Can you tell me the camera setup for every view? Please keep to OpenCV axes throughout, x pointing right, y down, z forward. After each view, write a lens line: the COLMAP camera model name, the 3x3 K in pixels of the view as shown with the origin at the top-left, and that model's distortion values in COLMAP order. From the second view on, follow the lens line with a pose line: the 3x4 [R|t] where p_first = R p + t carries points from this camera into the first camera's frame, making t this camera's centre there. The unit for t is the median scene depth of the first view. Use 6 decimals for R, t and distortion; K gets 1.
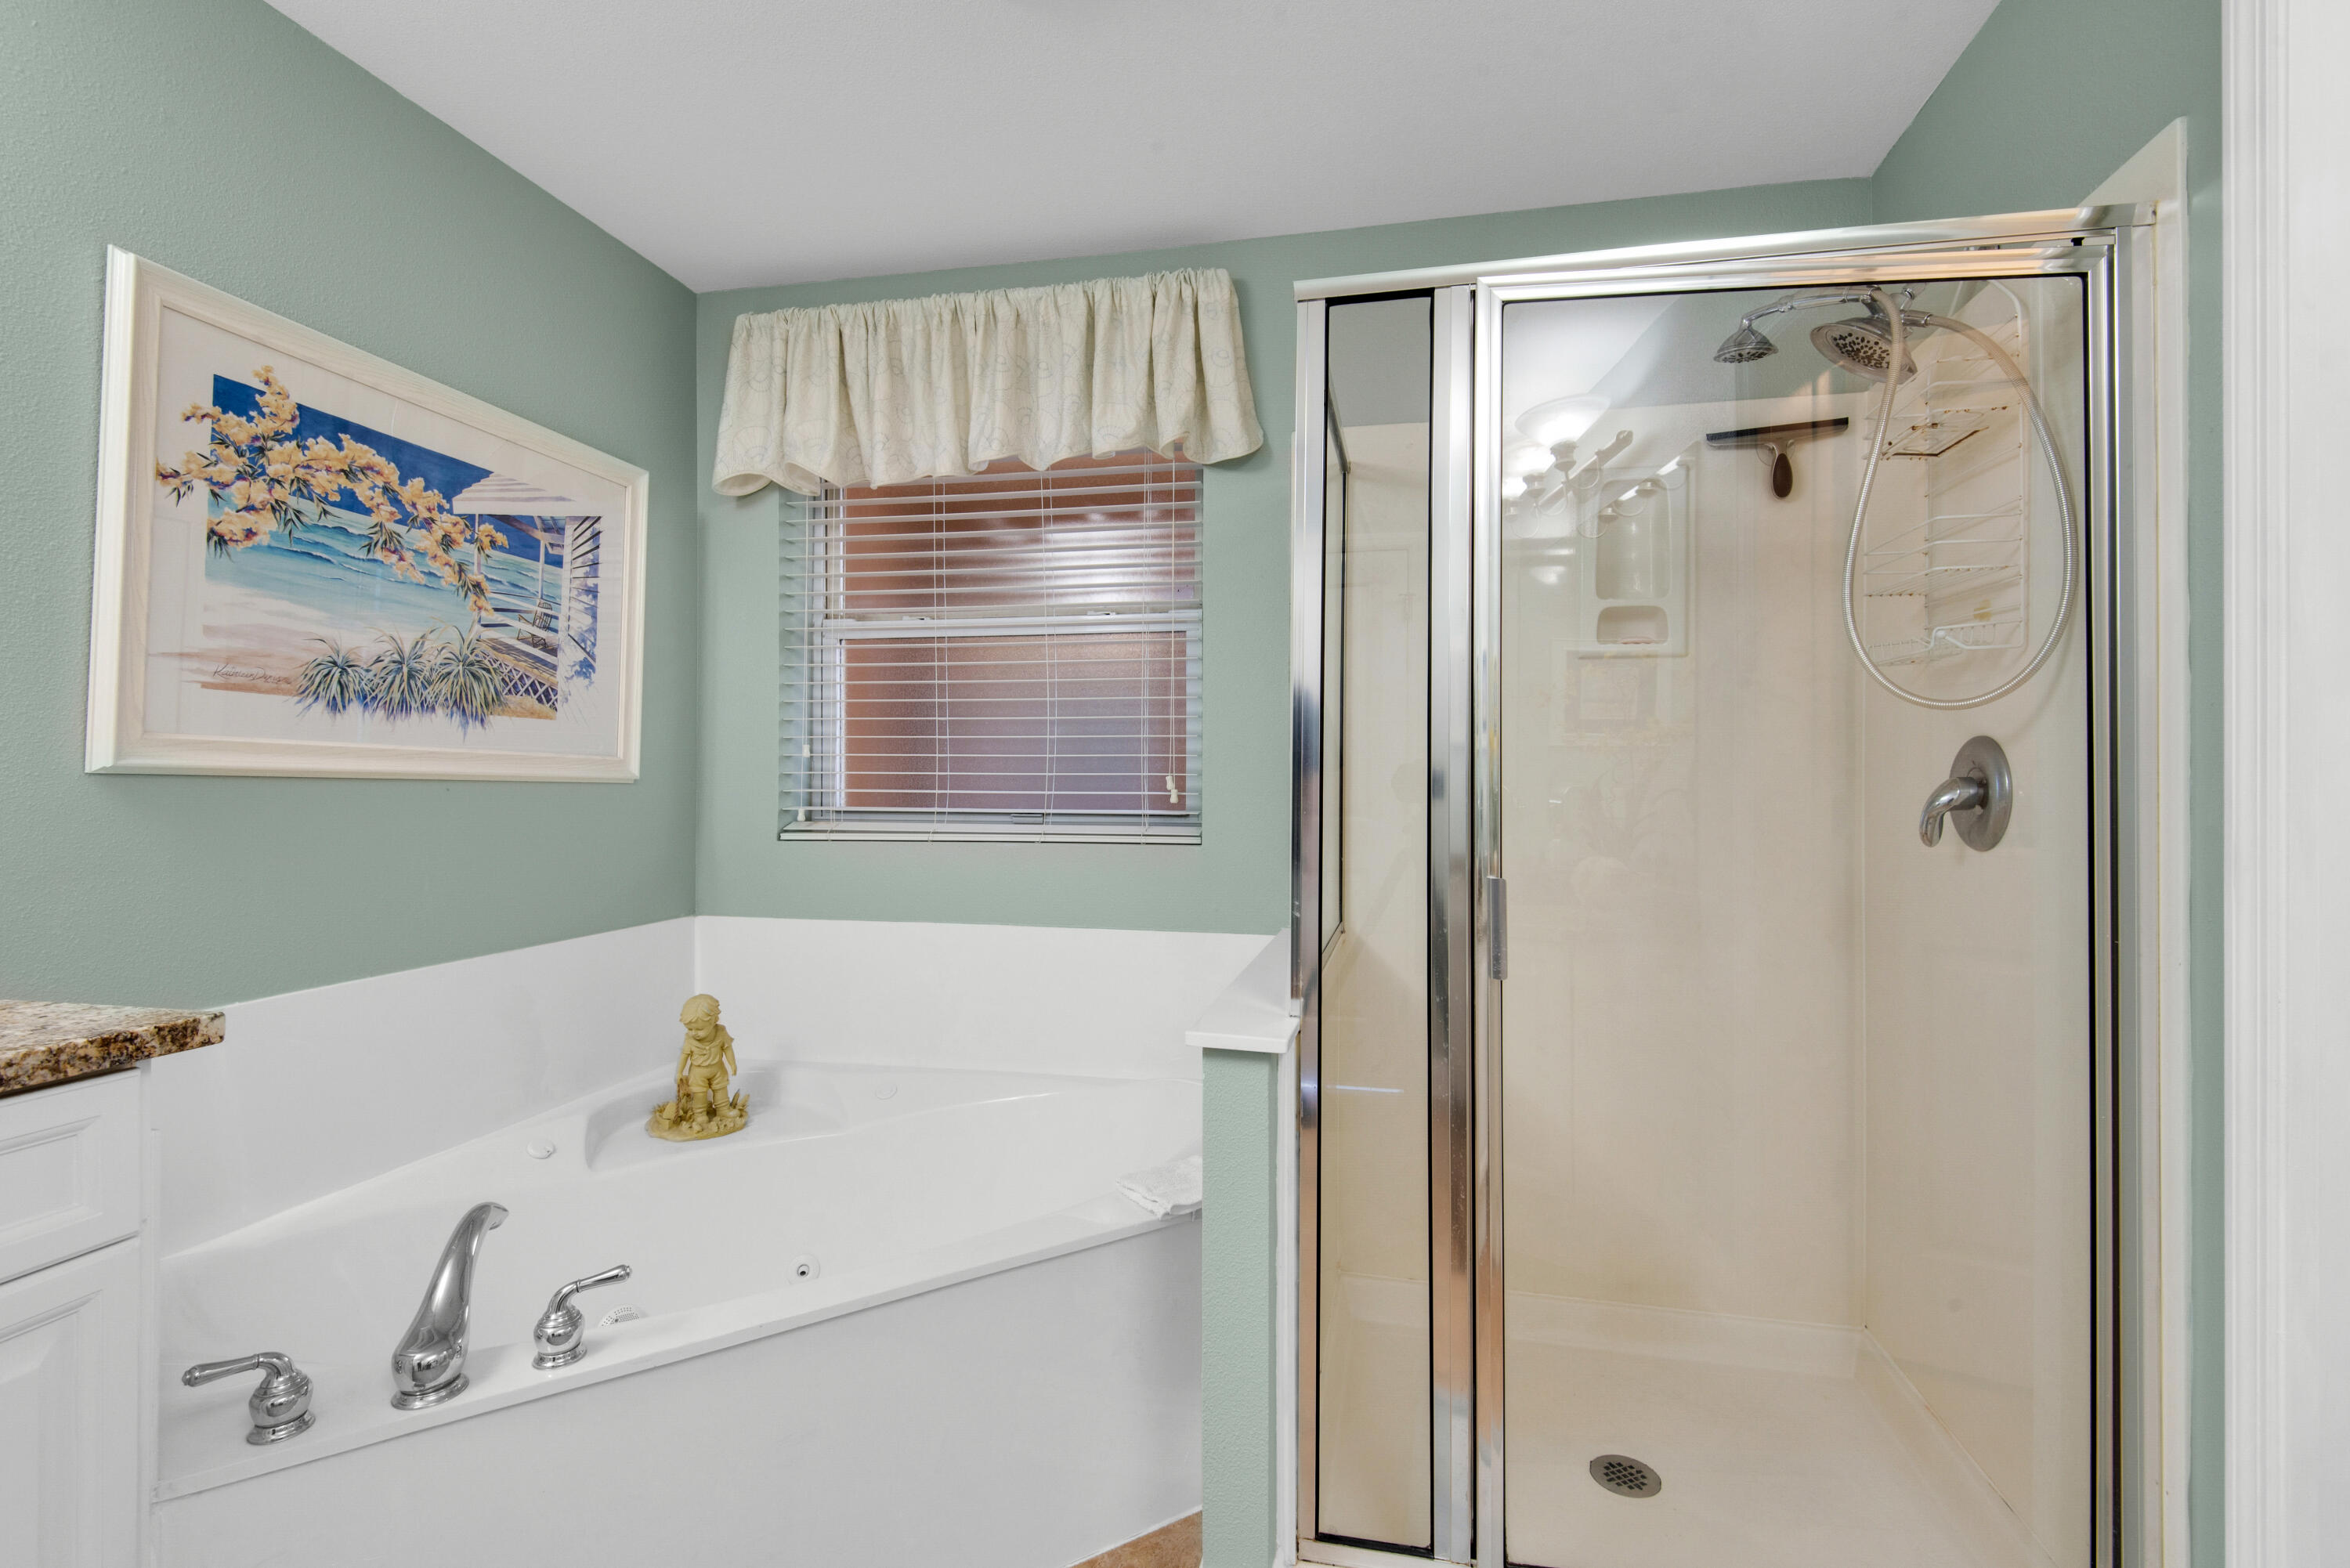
lens RADIAL K [[1074.0, 0, 1175.0], [0, 1074.0, 784.0], [0, 0, 1]] dist [-0.000497, -0.000380]
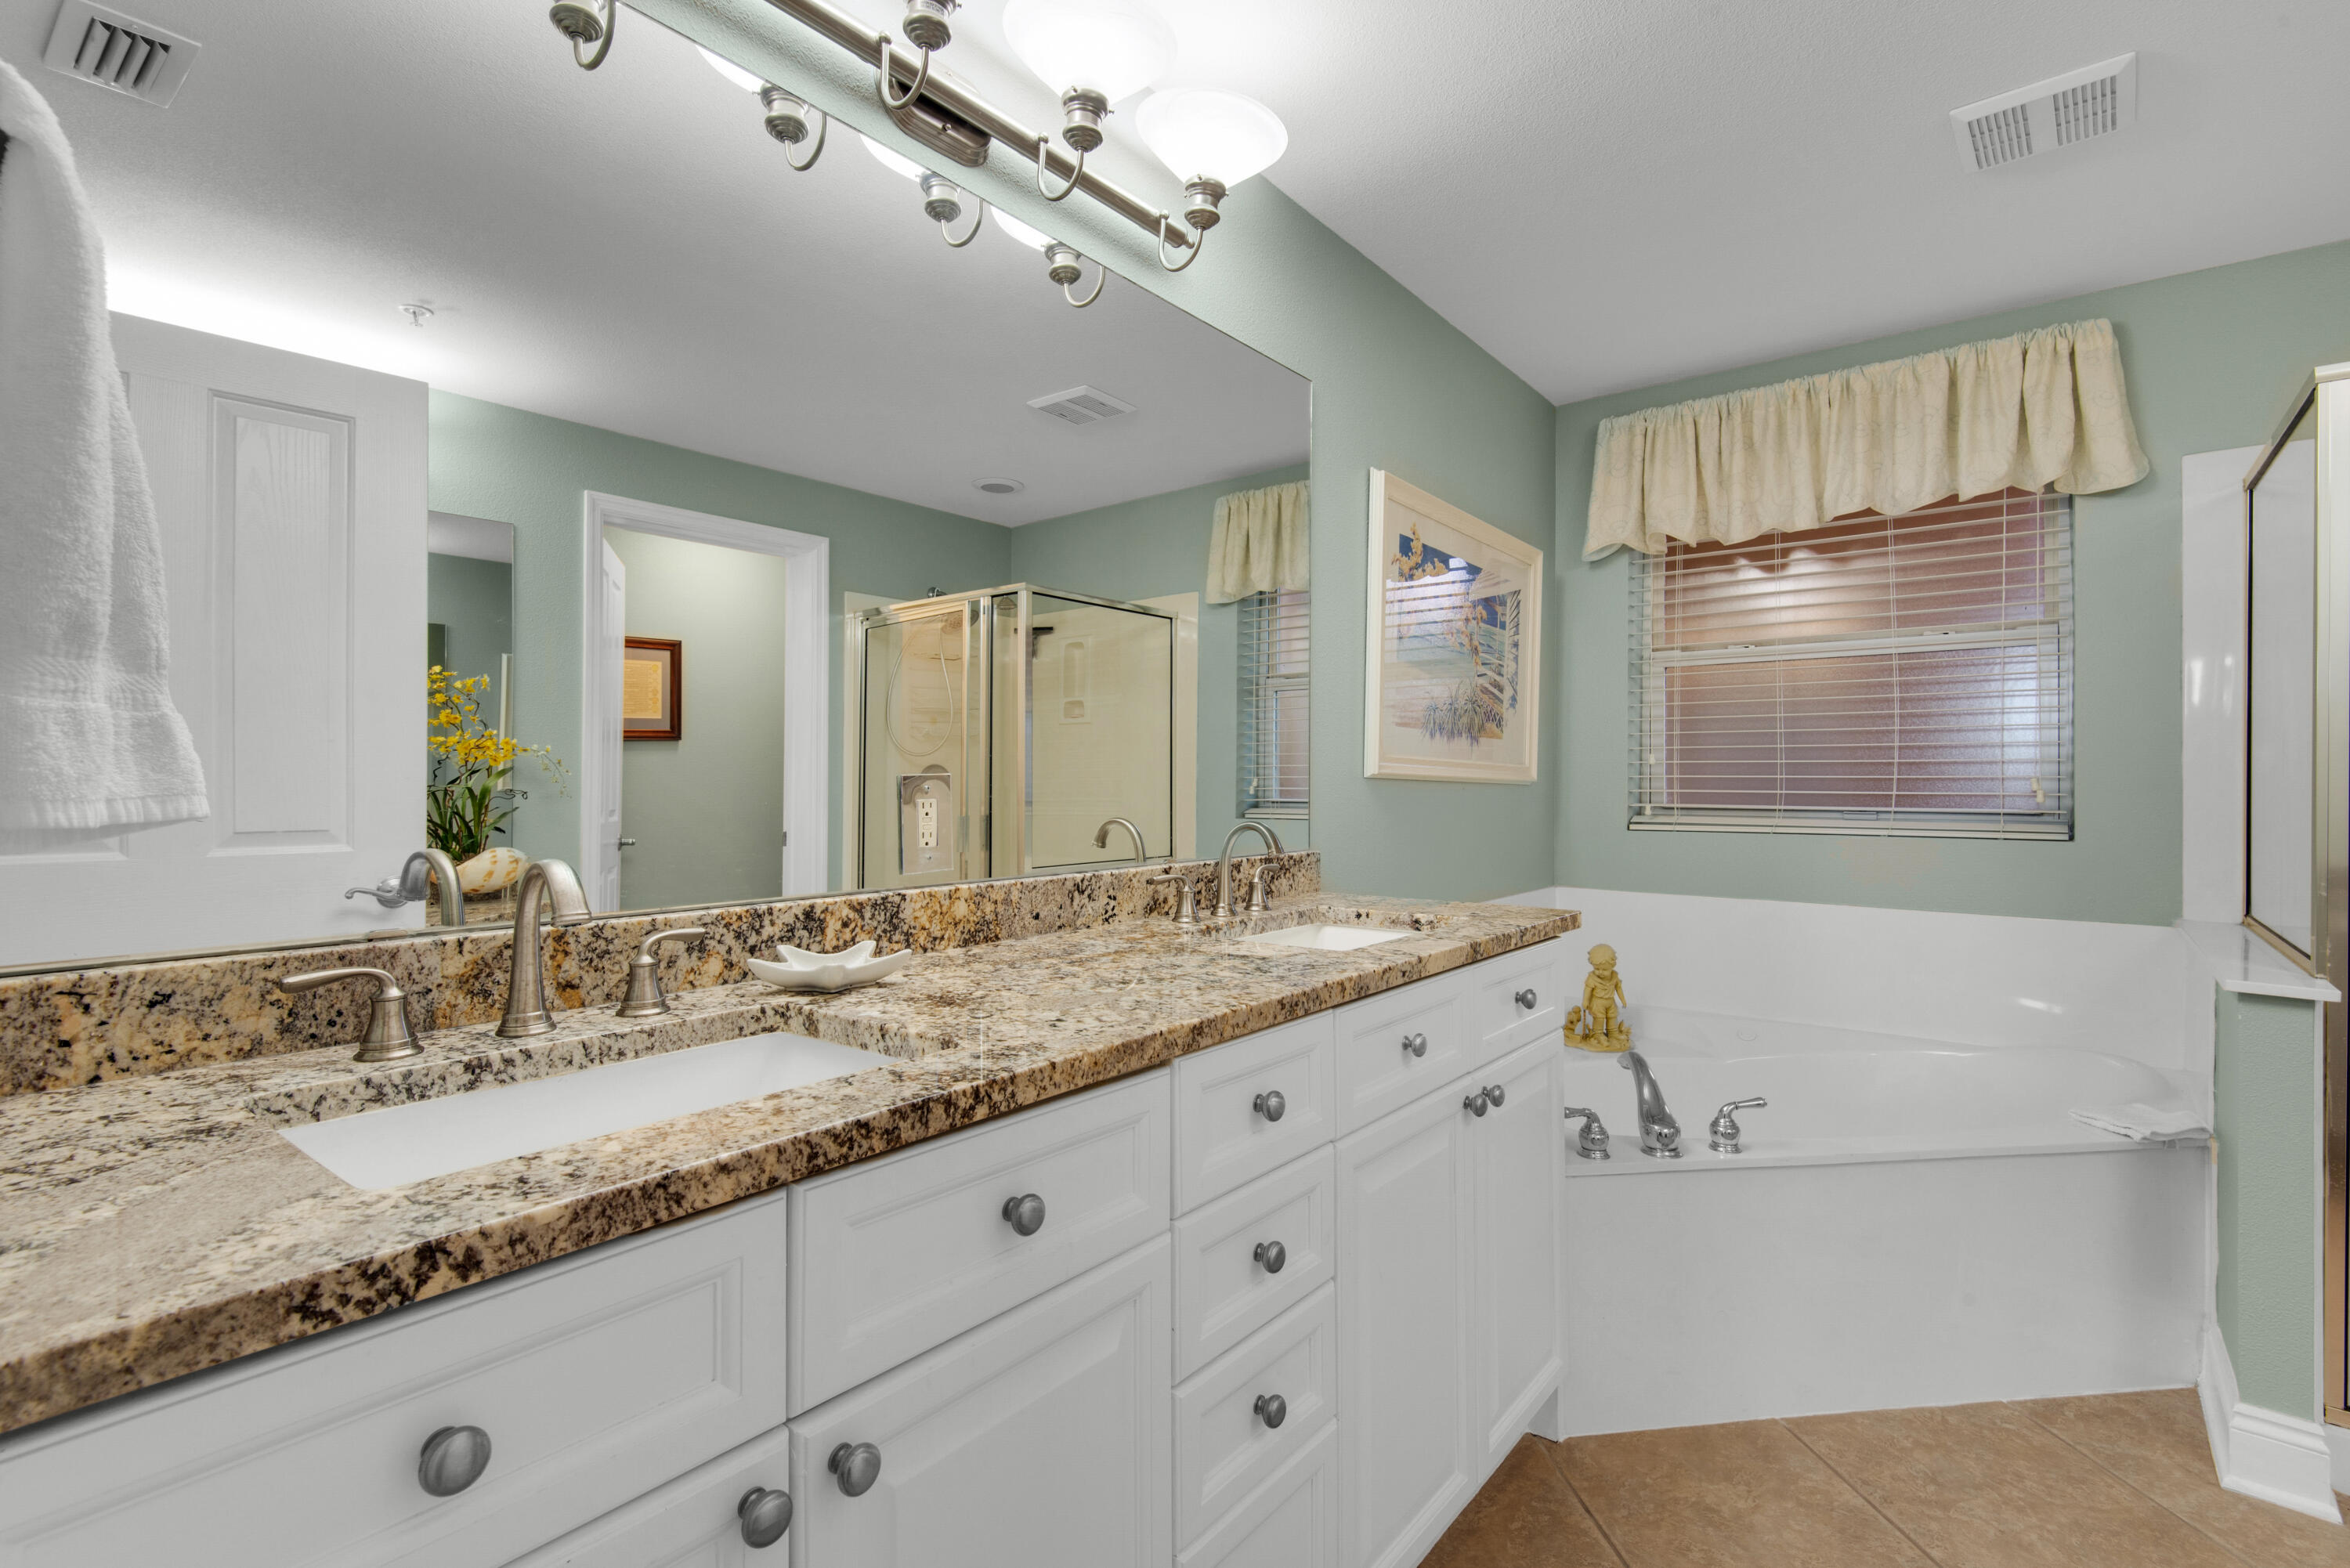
lens RADIAL K [[1052.3, 0, 1175.0], [0, 1052.3, 784.0], [0, 0, 1]] dist [-0.000385, -0.014156]
pose [[0.879968, 0.002064, -0.475028, -0.278032], [-0.003286, 0.999993, -0.001743, 0.002290], [0.475022, 0.003095, 0.879969, -0.373666]]
